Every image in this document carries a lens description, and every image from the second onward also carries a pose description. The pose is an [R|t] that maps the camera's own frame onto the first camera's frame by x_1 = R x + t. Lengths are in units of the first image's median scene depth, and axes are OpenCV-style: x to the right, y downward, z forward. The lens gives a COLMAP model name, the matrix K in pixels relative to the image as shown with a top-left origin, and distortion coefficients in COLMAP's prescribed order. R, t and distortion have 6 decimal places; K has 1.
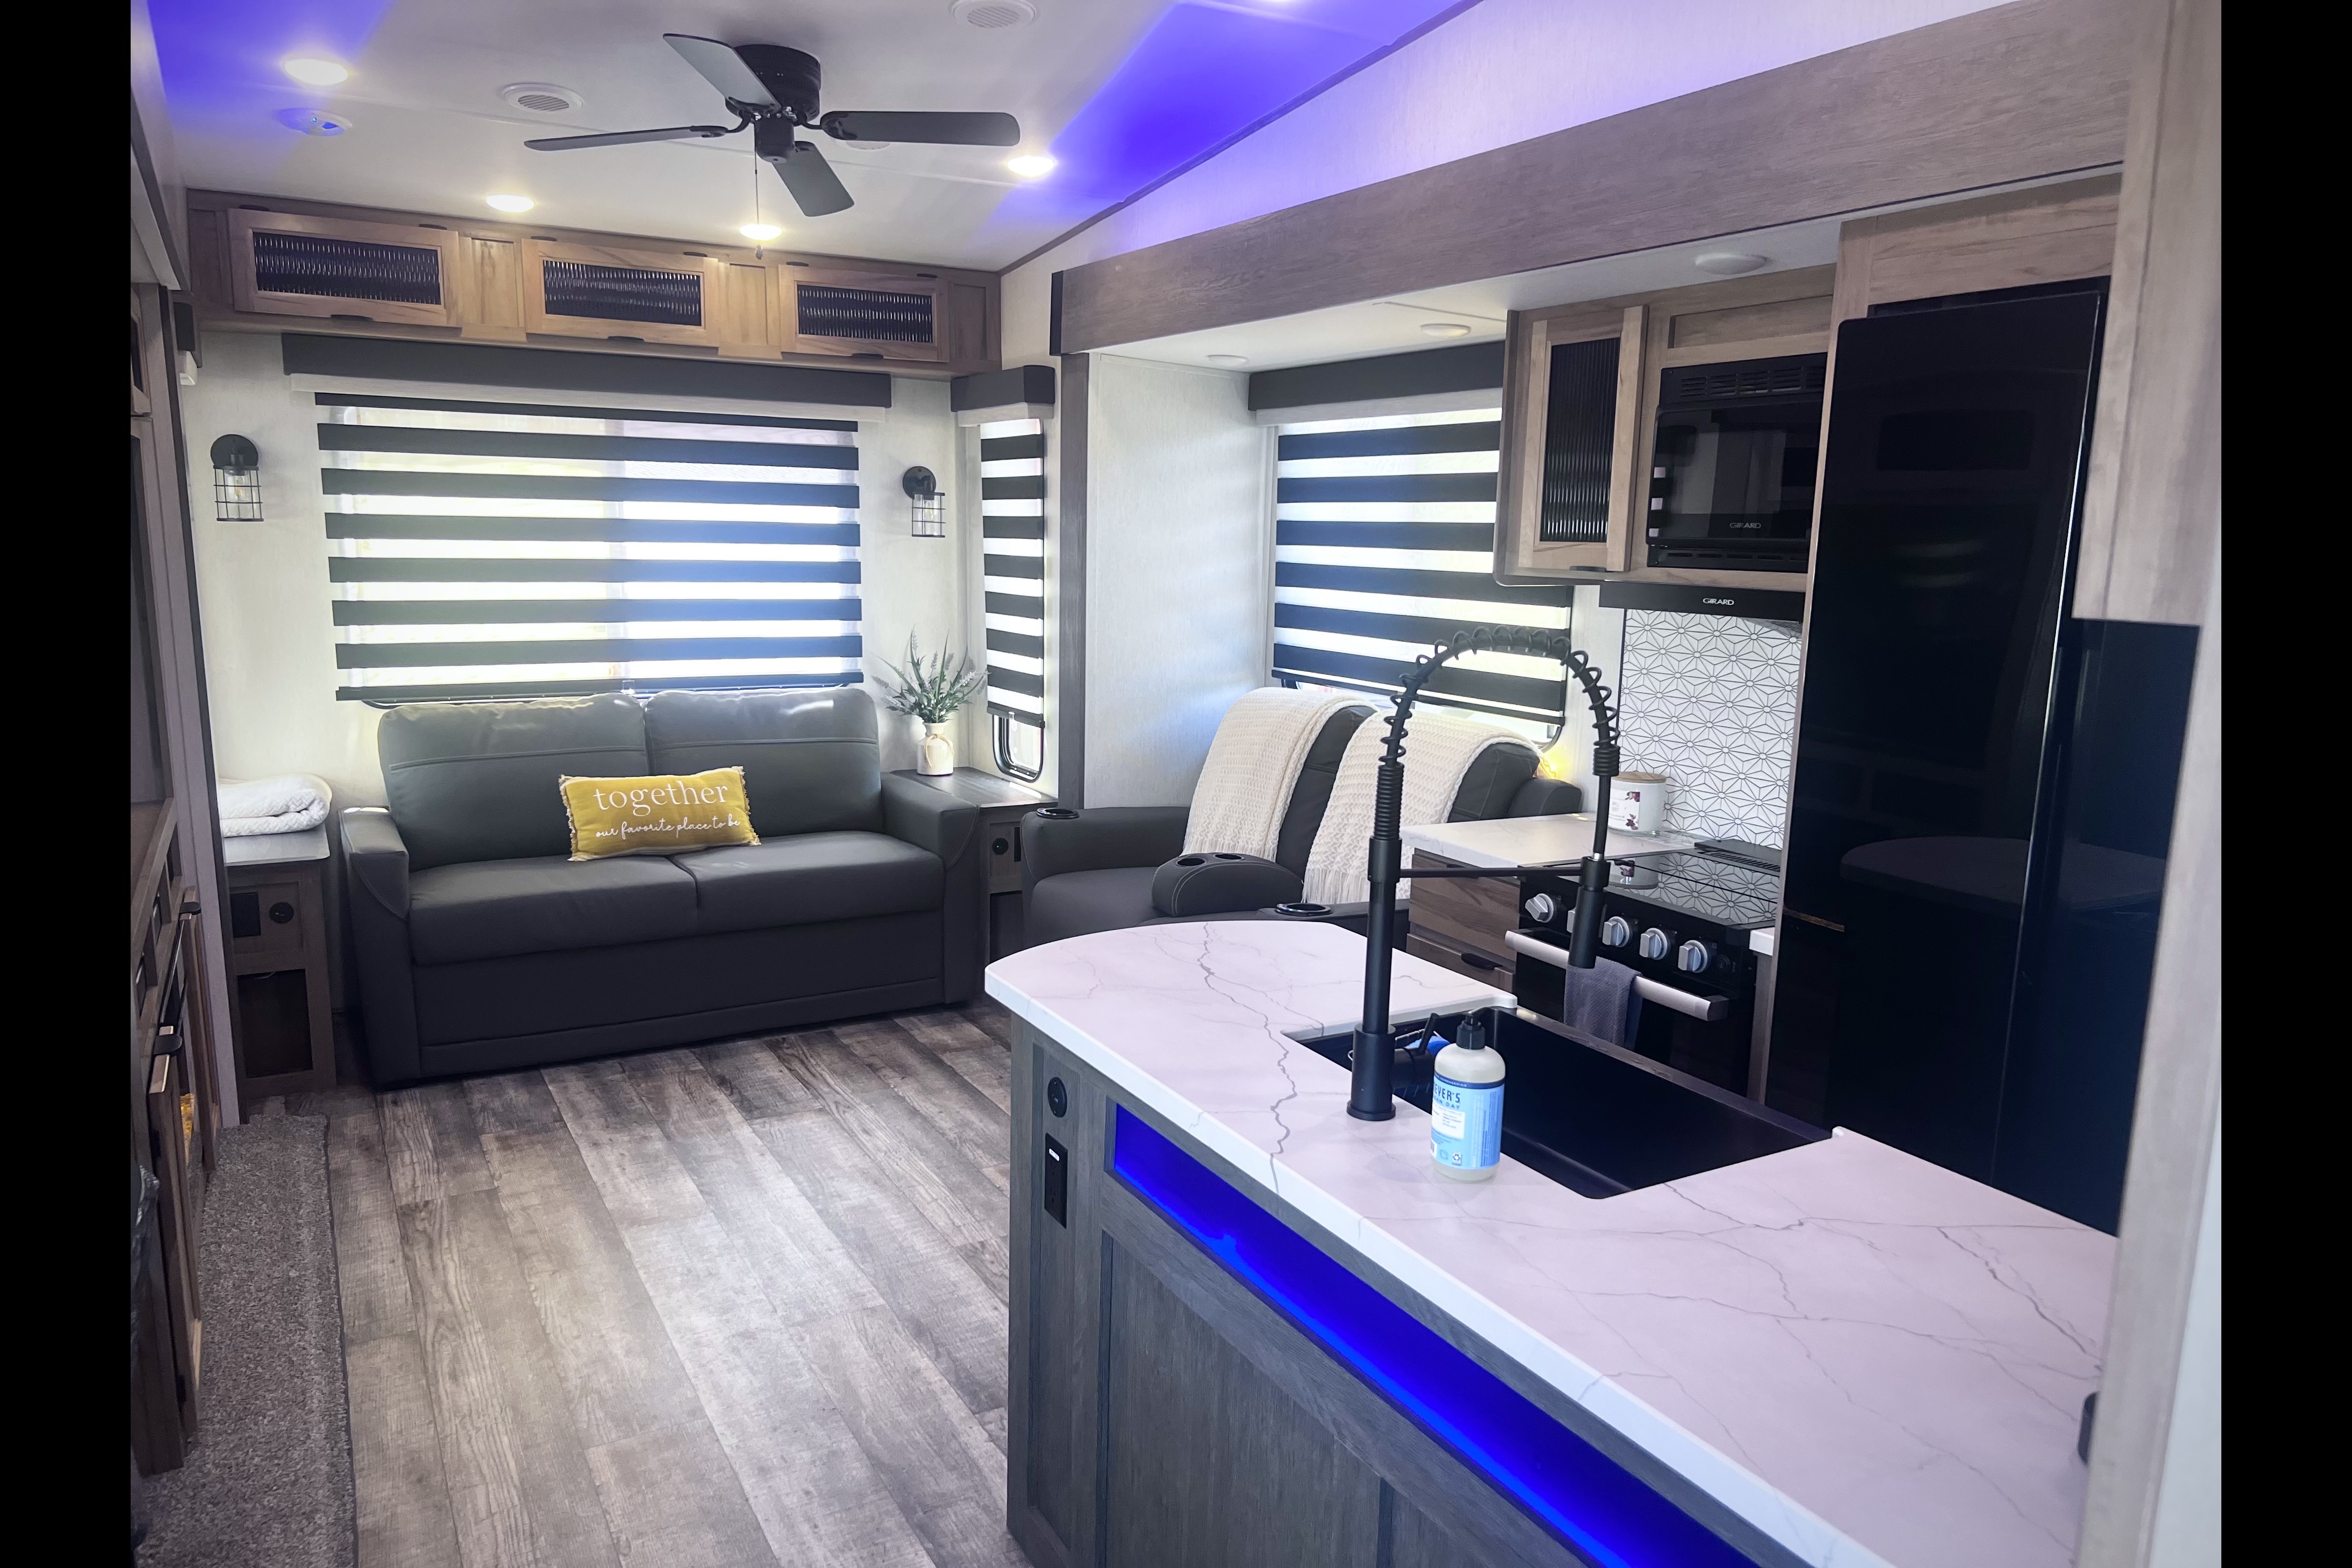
lens RADIAL K [[1558.7, 0, 1233.4], [0, 1558.7, 849.3], [0, 0, 1]] dist [-0.009045, -0.000855]
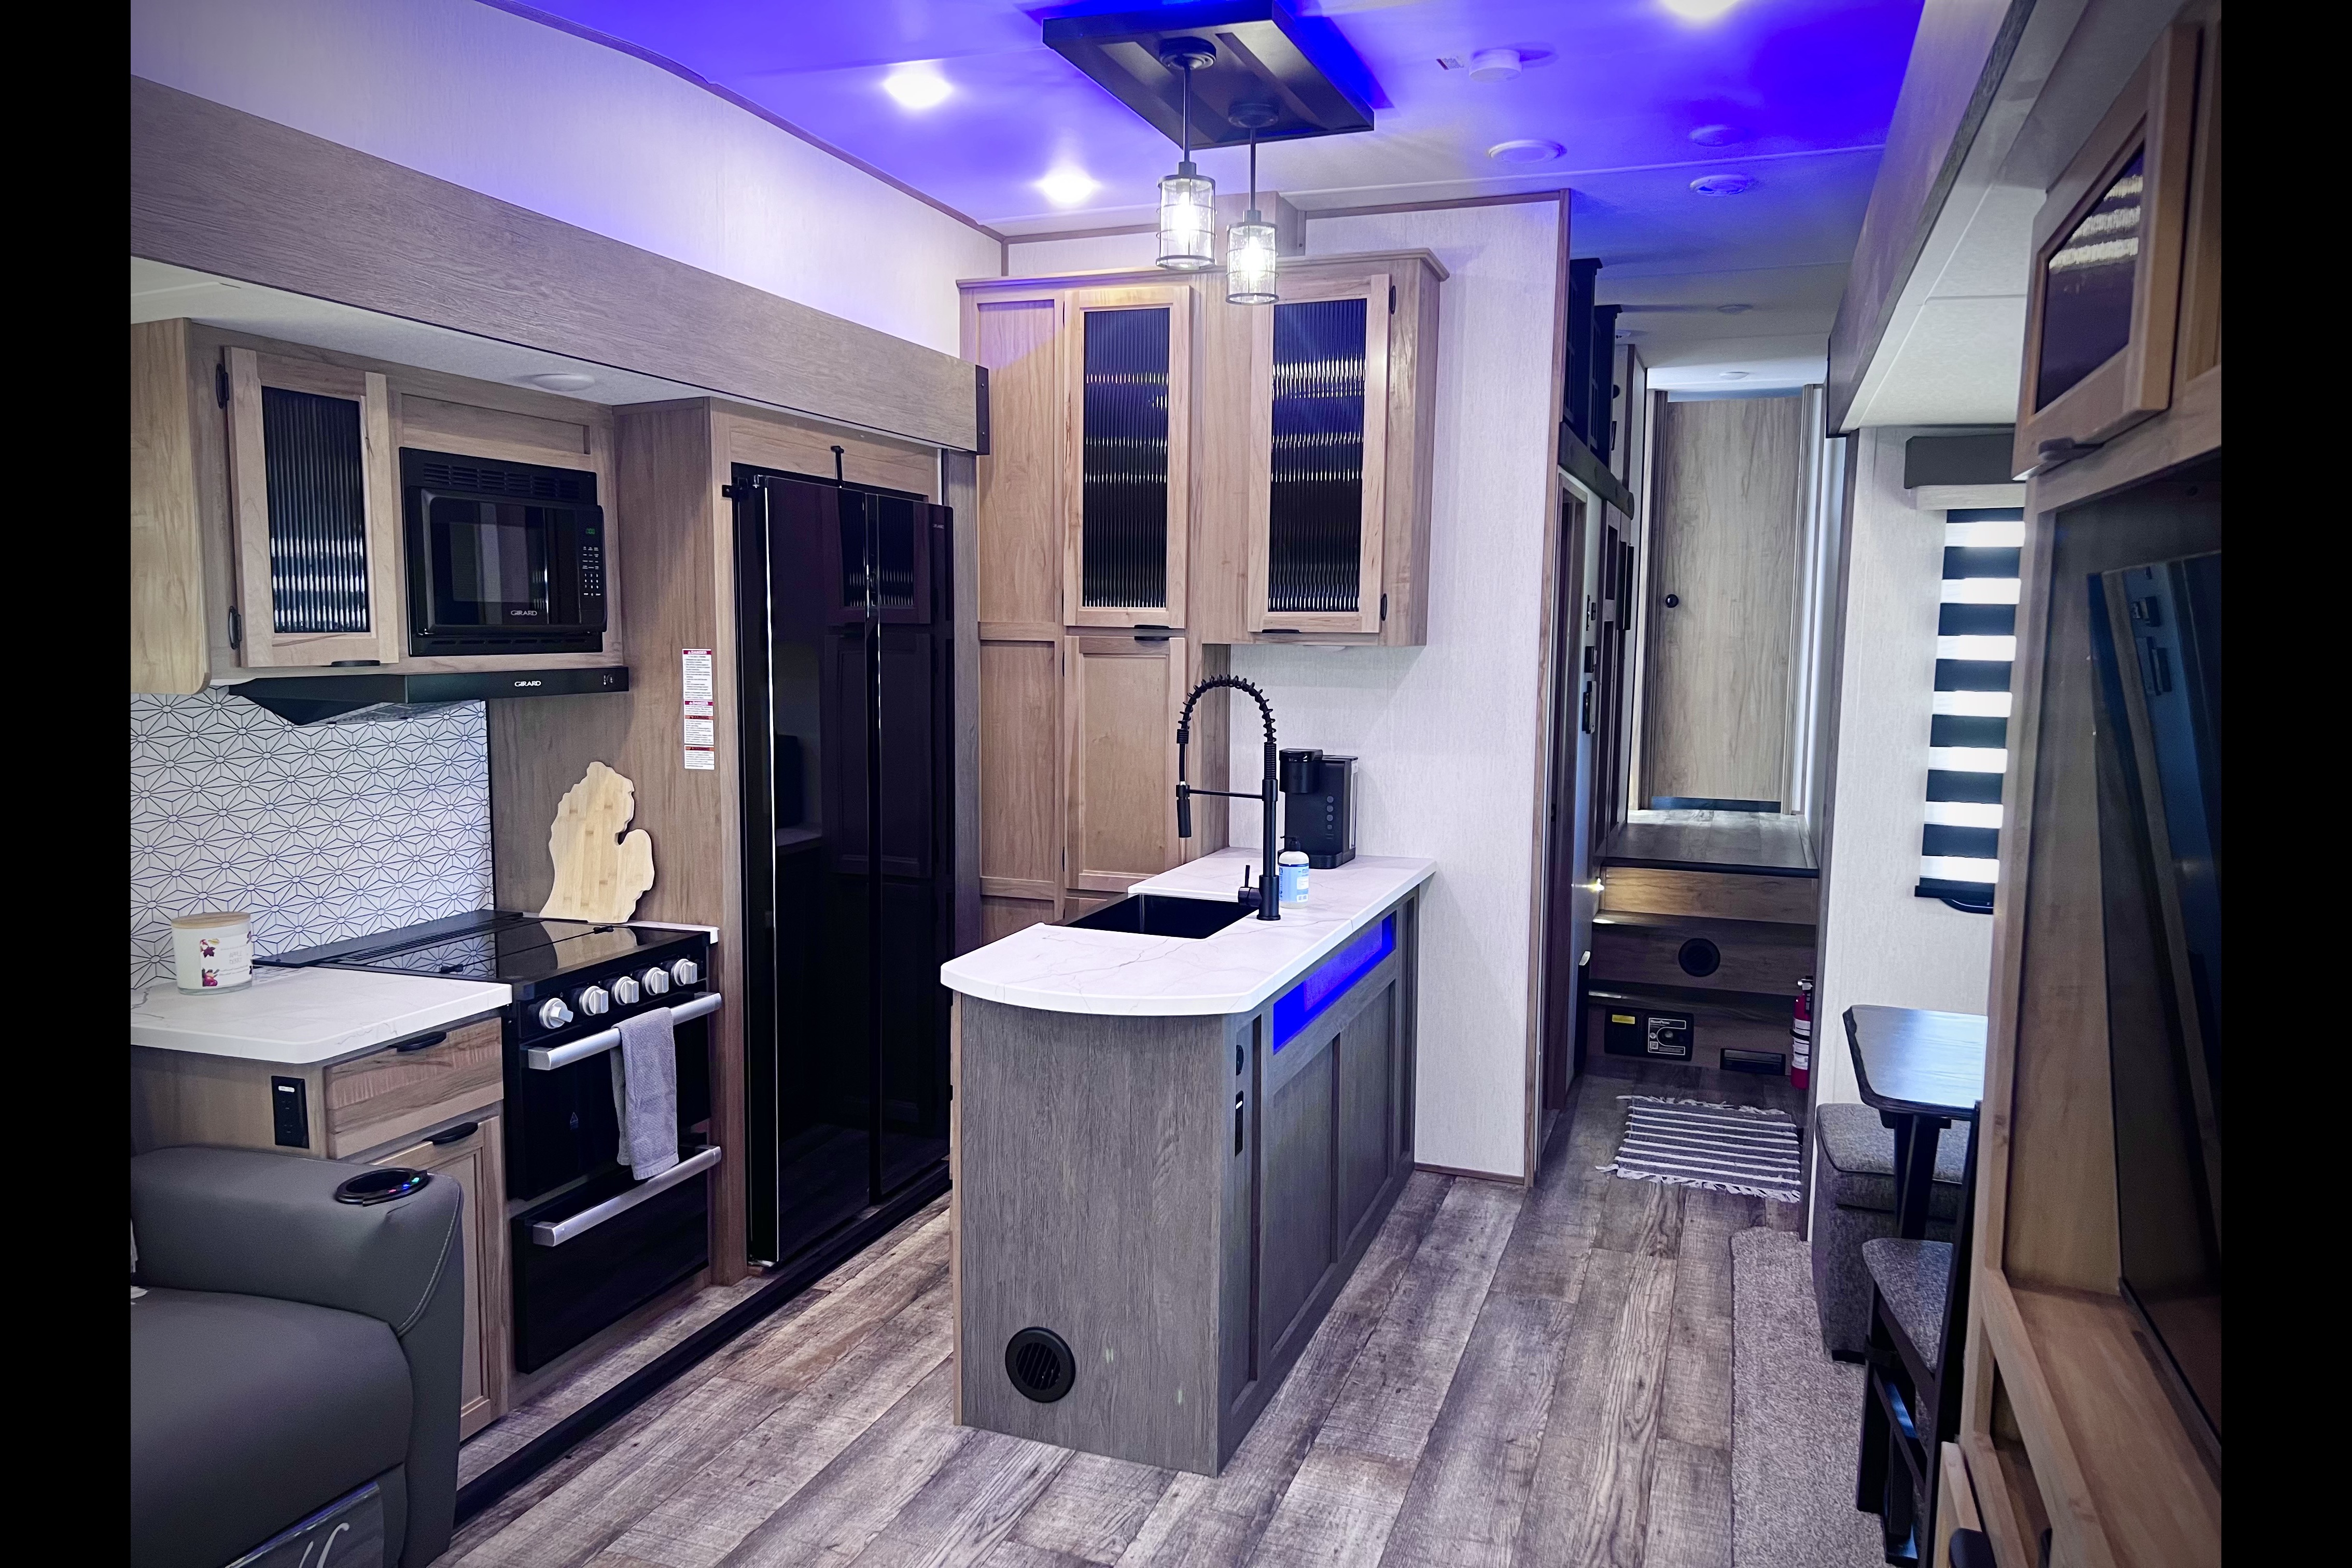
lens RADIAL K [[1585.6, 0, 1175.4], [0, 1585.6, 815.0], [0, 0, 1]] dist [0.025211, -0.001814]
pose [[-0.625620, -0.120848, 0.770711, -0.970294], [0.136482, 0.955738, 0.260650, -0.350663], [-0.768096, 0.268256, -0.581435, 1.559437]]
